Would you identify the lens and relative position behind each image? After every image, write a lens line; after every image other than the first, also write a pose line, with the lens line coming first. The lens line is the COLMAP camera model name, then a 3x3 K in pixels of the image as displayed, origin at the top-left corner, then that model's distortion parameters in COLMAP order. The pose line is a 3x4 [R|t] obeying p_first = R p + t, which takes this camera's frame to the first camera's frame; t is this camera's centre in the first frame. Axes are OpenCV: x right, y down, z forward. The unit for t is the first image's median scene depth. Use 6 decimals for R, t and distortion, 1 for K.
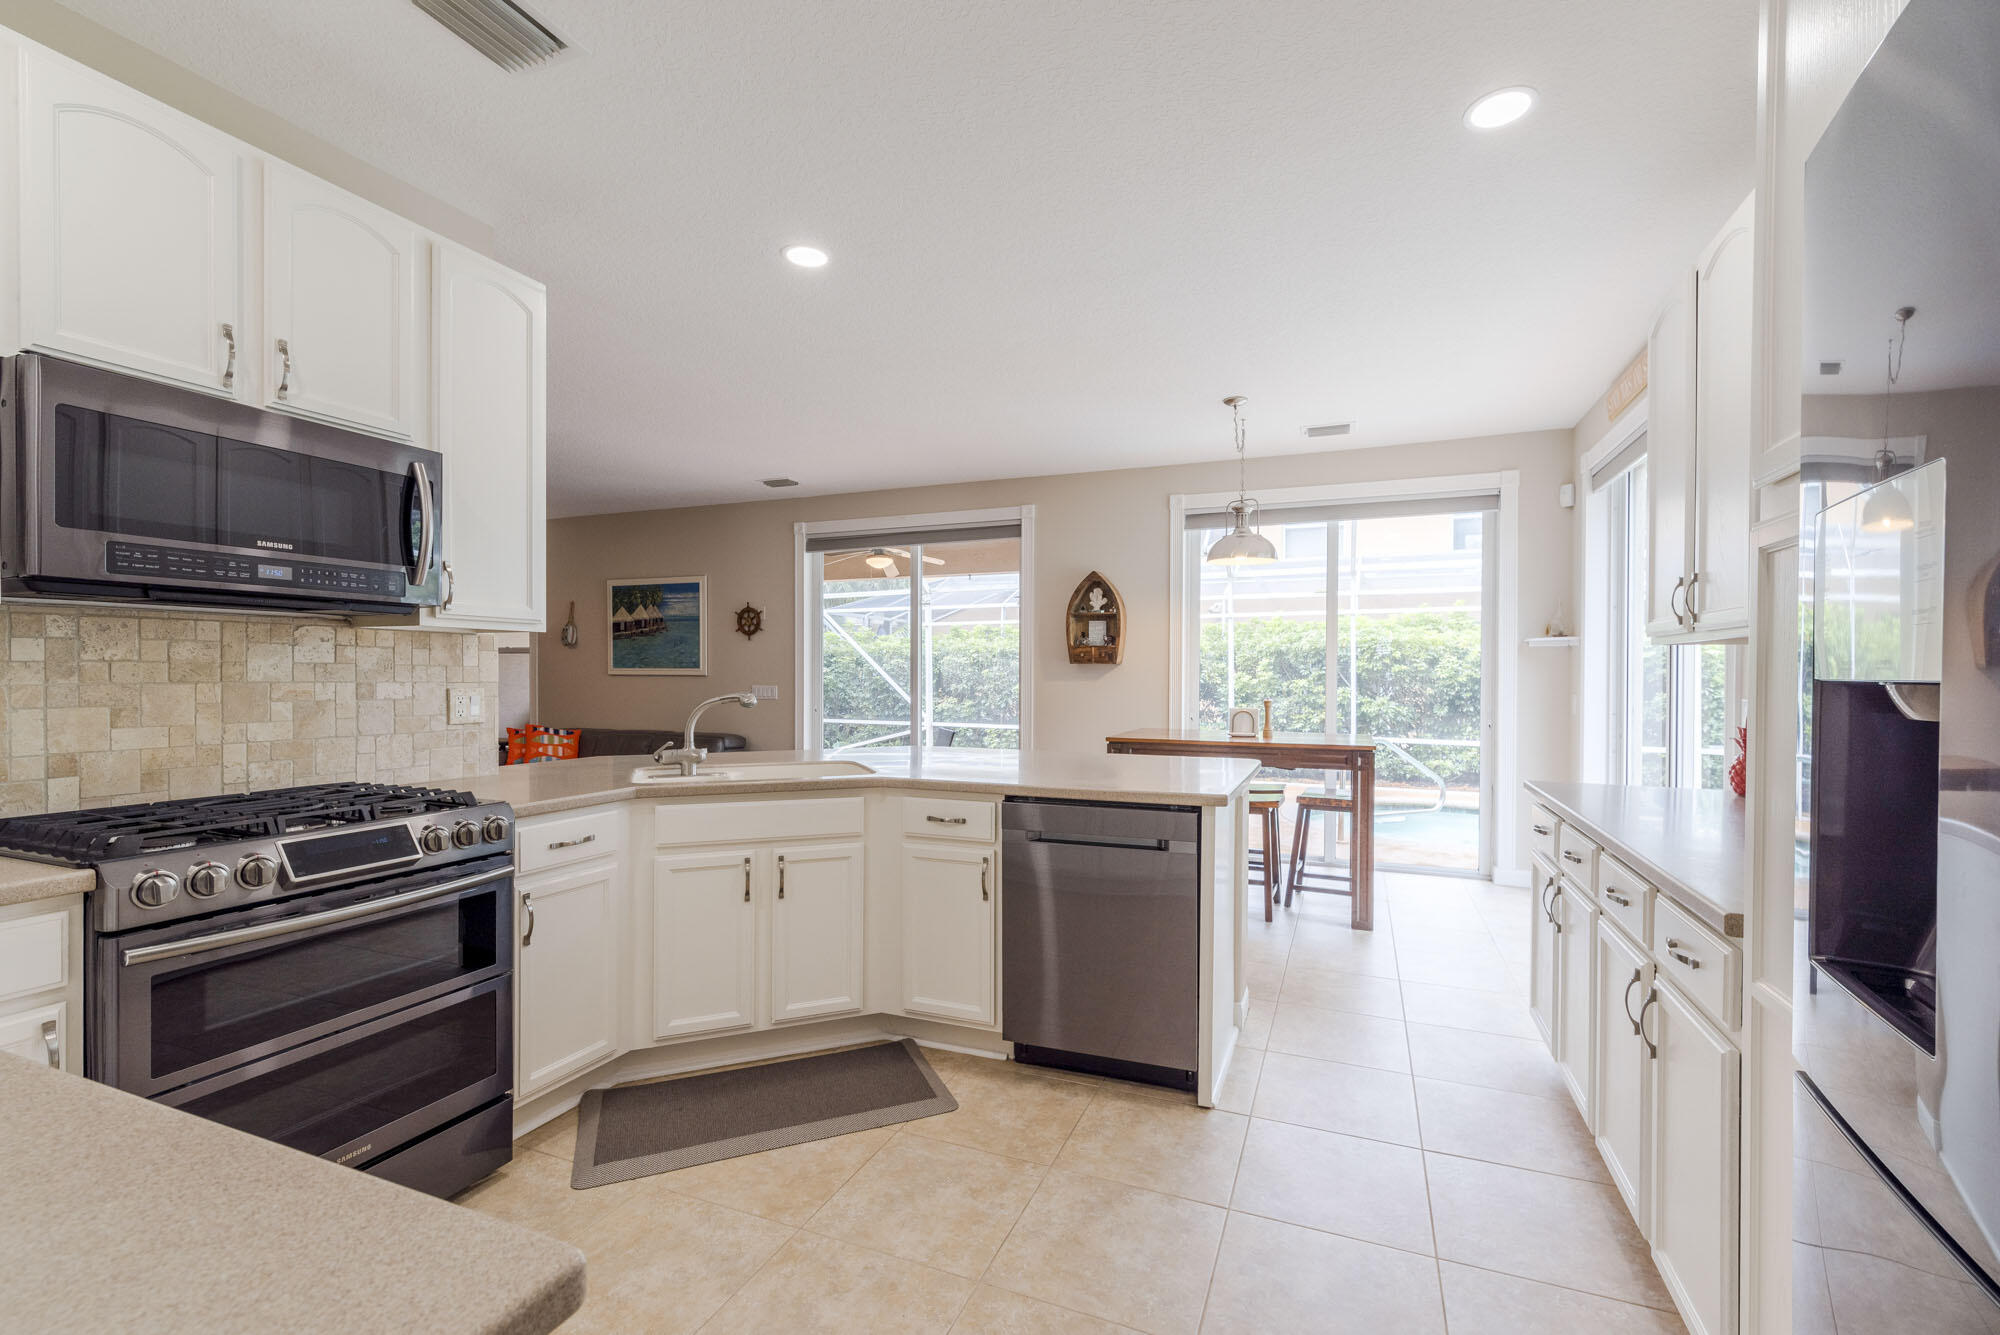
lens RADIAL K [[861.3, 0, 1004.3], [0, 861.3, 669.5], [0, 0, 1]] dist [-0.000674, 0.001850]
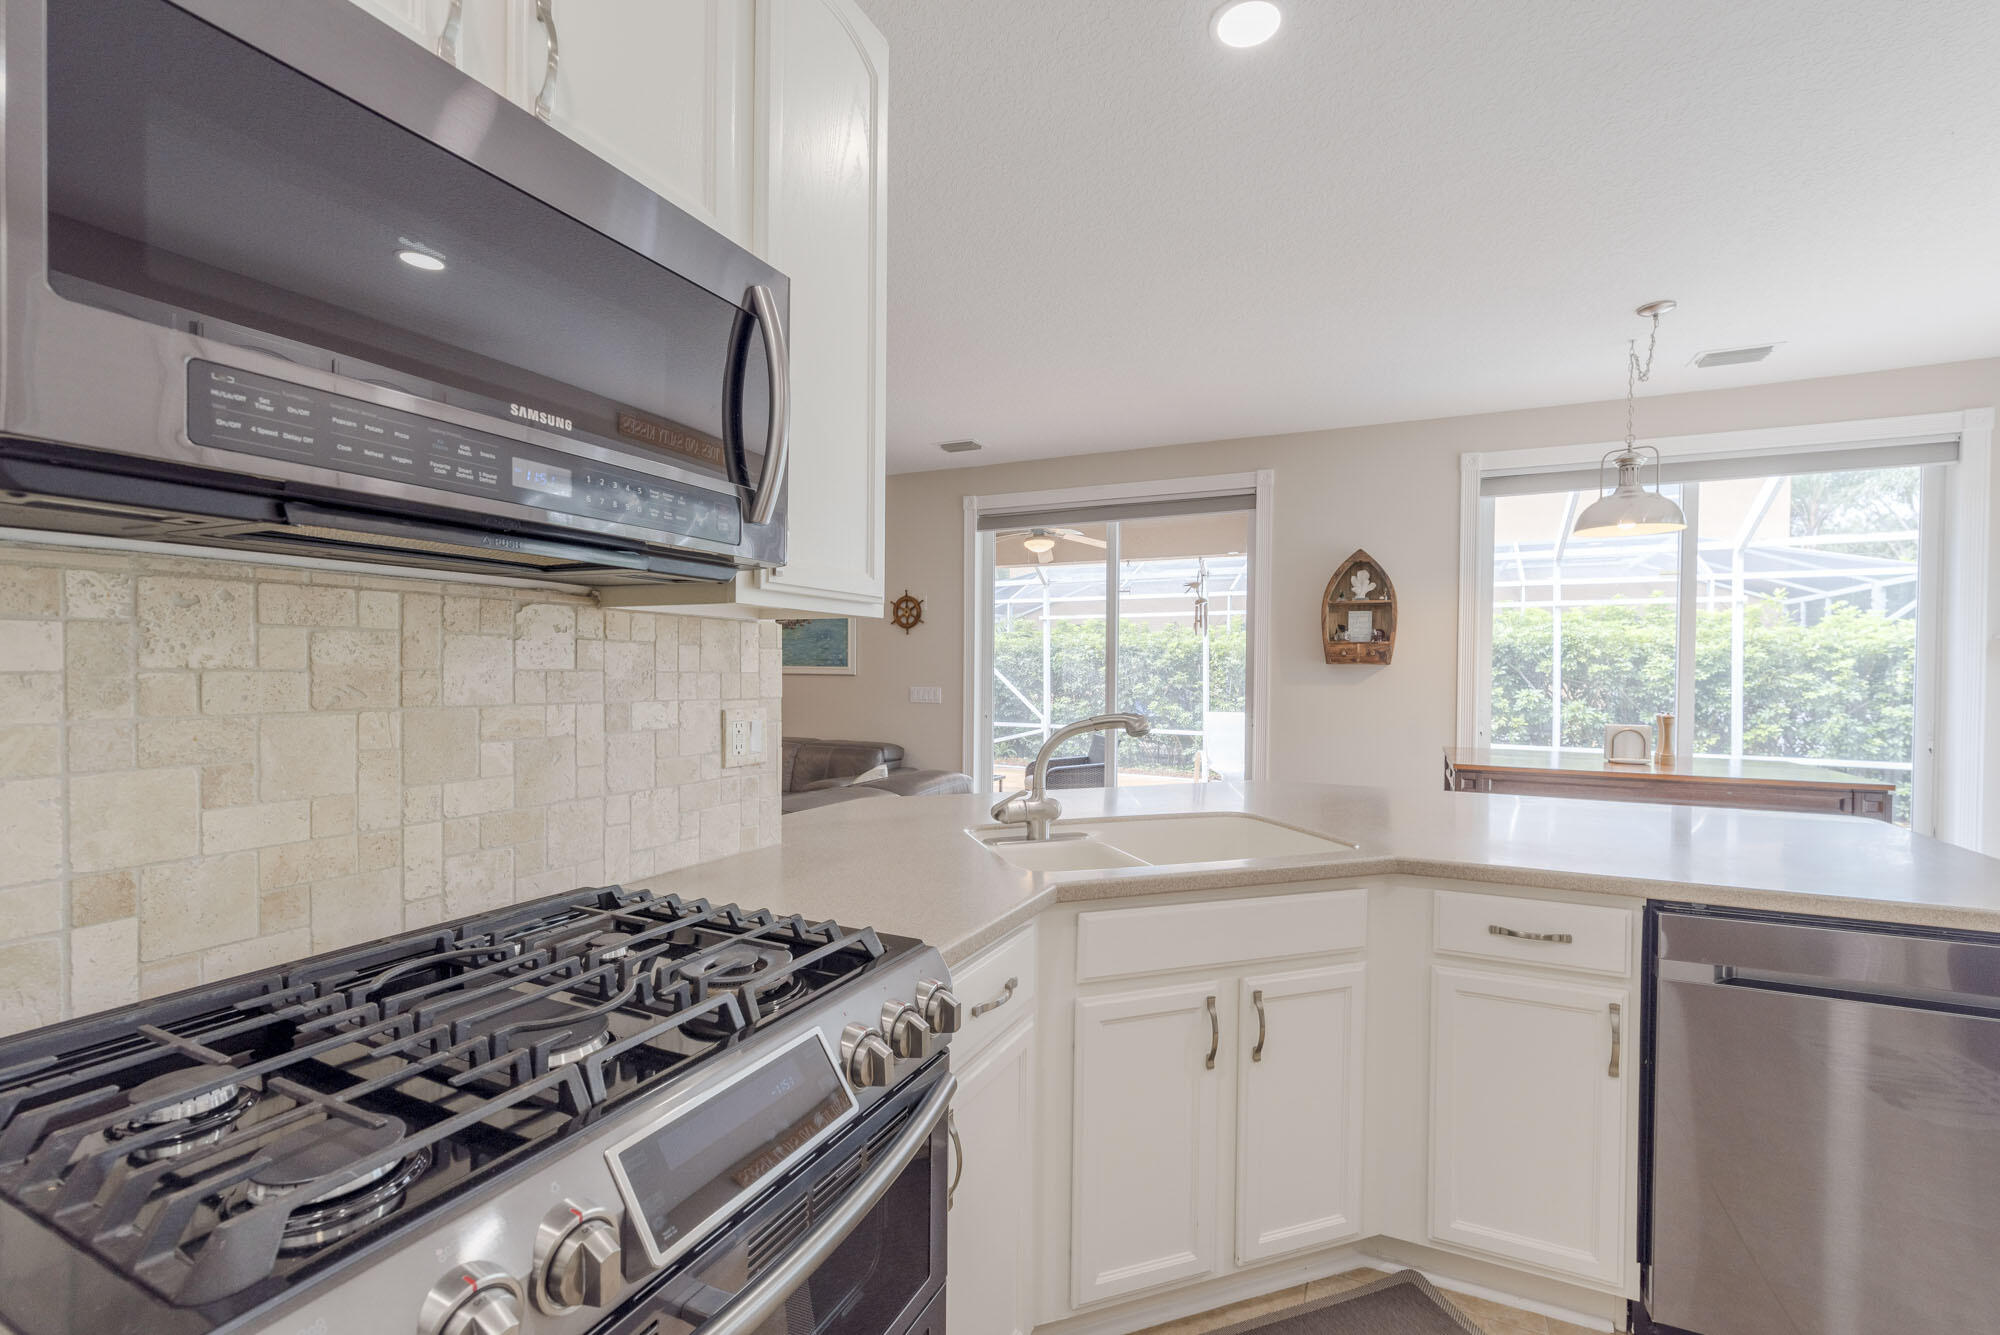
lens RADIAL K [[861.3, 0, 1004.5], [0, 861.3, 672.0], [0, 0, 1]] dist [-0.000674, 0.001850]
pose [[0.998433, 0.005195, -0.055715, -0.403747], [-0.004740, 0.999954, 0.008289, -0.010673], [0.055756, -0.008012, 0.998412, 0.391606]]
